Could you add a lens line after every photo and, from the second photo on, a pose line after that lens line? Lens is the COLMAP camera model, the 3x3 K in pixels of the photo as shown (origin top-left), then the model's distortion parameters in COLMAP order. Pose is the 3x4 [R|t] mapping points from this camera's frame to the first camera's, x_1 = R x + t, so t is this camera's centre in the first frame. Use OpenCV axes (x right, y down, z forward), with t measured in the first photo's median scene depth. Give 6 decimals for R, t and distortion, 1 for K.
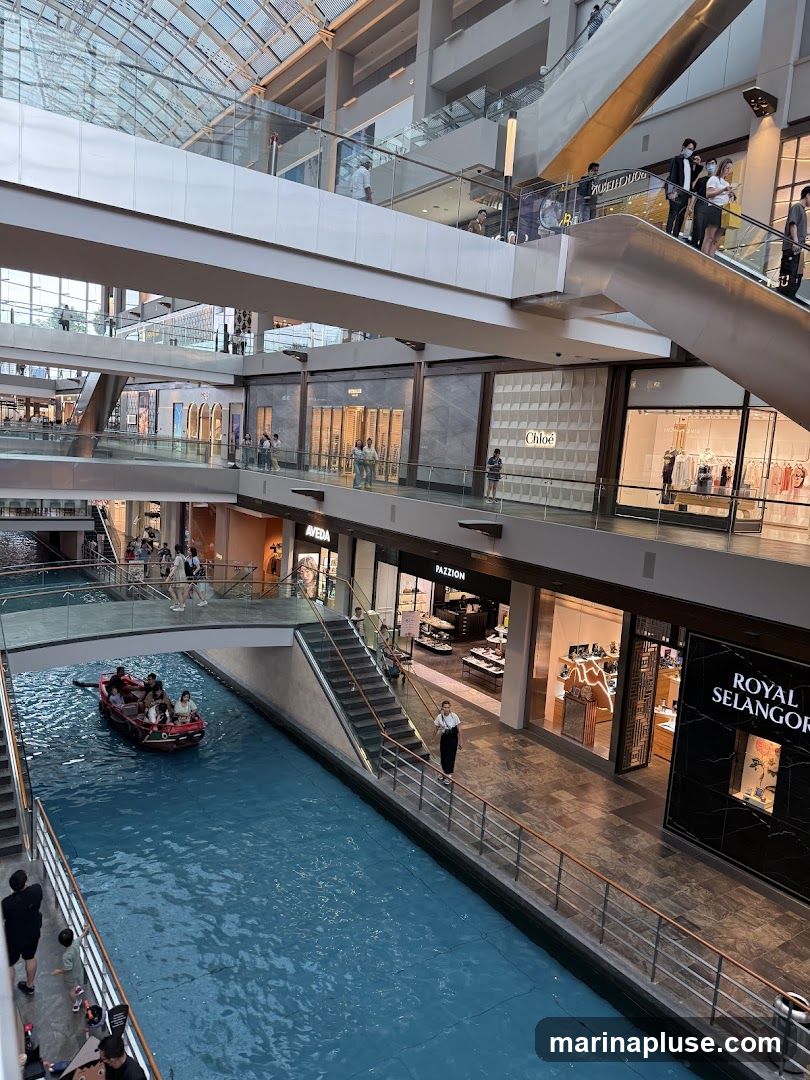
lens RADIAL K [[734.9, 0, 405.0], [0, 734.9, 540.0], [0, 0, 1]] dist [0.111726, -0.138210]
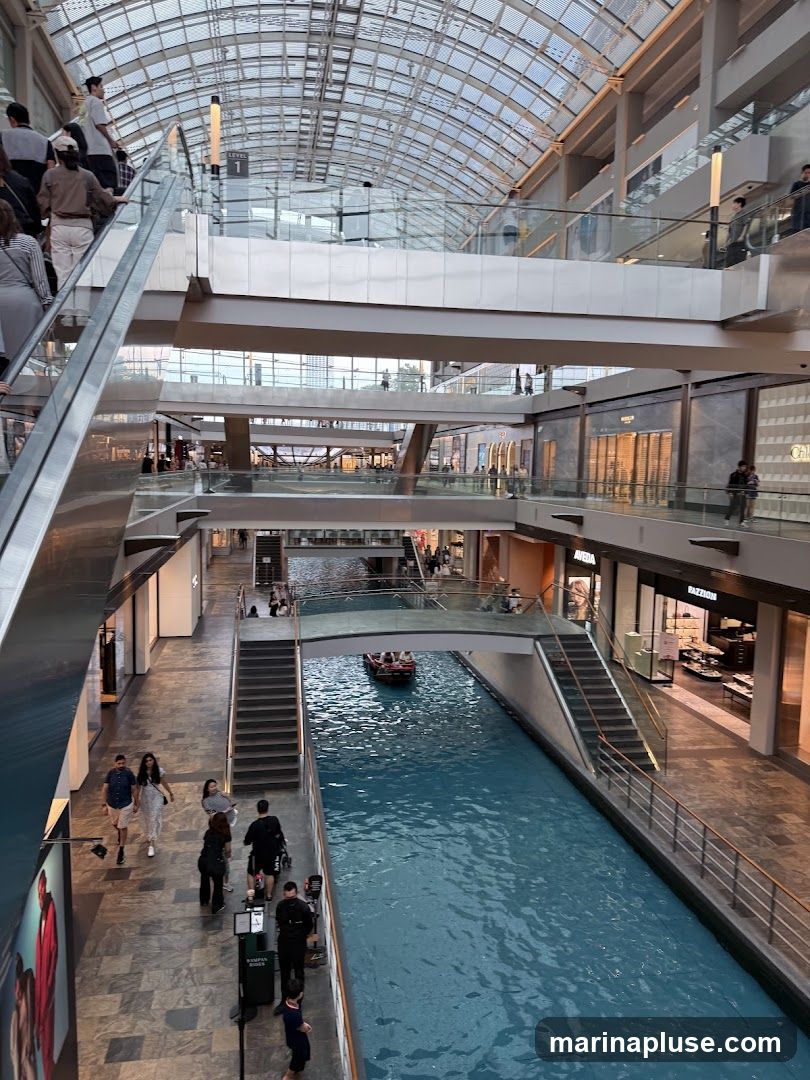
lens RADIAL K [[745.1, 0, 405.0], [0, 745.1, 540.0], [0, 0, 1]] dist [0.078224, -0.078448]
pose [[0.903013, -0.013949, -0.429386, 0.116128], [-0.006125, 0.998953, -0.045333, 0.017884], [0.429569, 0.043567, 0.901983, -0.072285]]
